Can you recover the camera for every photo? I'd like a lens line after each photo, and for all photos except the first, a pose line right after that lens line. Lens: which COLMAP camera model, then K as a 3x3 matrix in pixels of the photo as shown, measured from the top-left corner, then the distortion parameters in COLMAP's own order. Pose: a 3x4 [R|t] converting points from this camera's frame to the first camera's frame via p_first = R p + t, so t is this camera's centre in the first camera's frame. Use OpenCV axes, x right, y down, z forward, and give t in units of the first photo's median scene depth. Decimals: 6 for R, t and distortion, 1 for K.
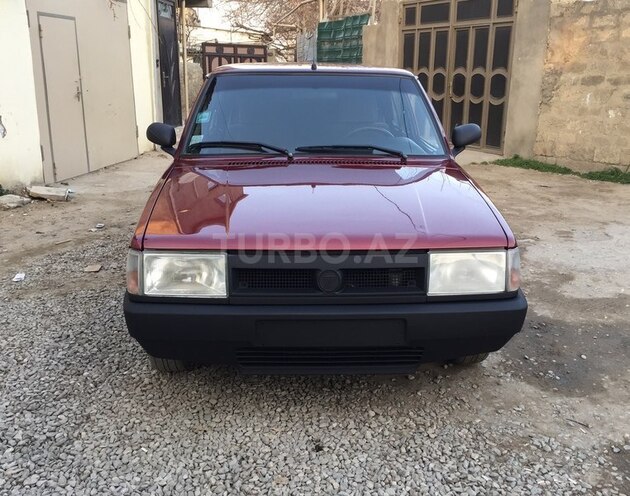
lens RADIAL K [[555.9, 0, 344.6], [0, 555.9, 248.5], [0, 0, 1]] dist [0.103296, -0.148636]
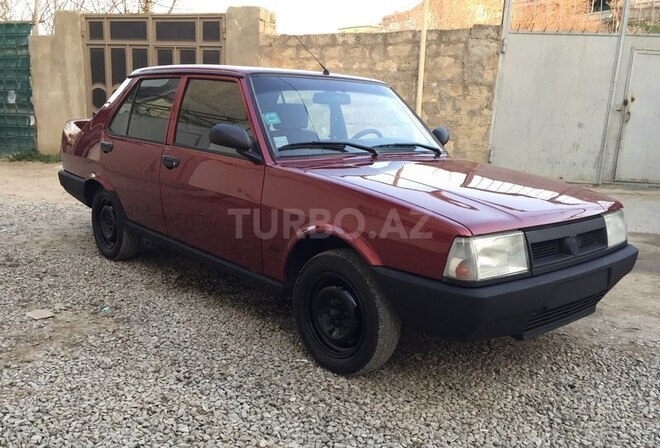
lens RADIAL K [[528.6, 0, 309.5], [0, 528.6, 254.4], [0, 0, 1]] dist [0.074860, -0.087927]
pose [[0.819158, -0.129957, 0.558652, -0.213607], [0.137931, 0.990044, 0.028059, -0.006221], [-0.556737, 0.054071, 0.828927, 0.067805]]
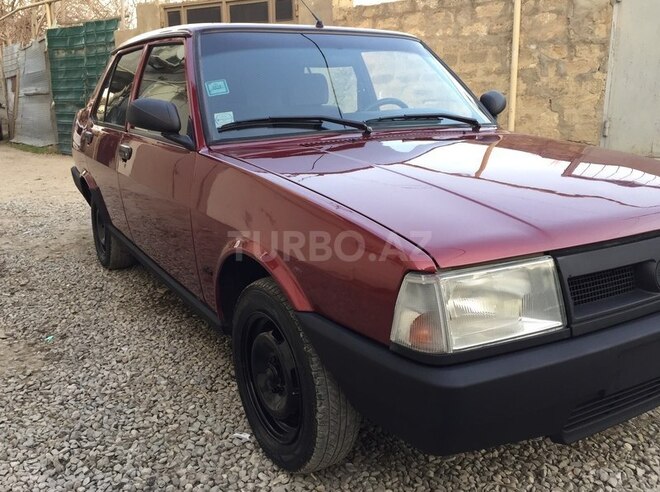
lens RADIAL K [[546.5, 0, 318.0], [0, 546.5, 236.8], [0, 0, 1]] dist [0.086015, -0.110660]
pose [[0.905766, -0.132934, 0.402389, -0.127074], [0.148895, 0.988817, -0.008490, -0.008365], [-0.396760, 0.067604, 0.915430, 0.101443]]
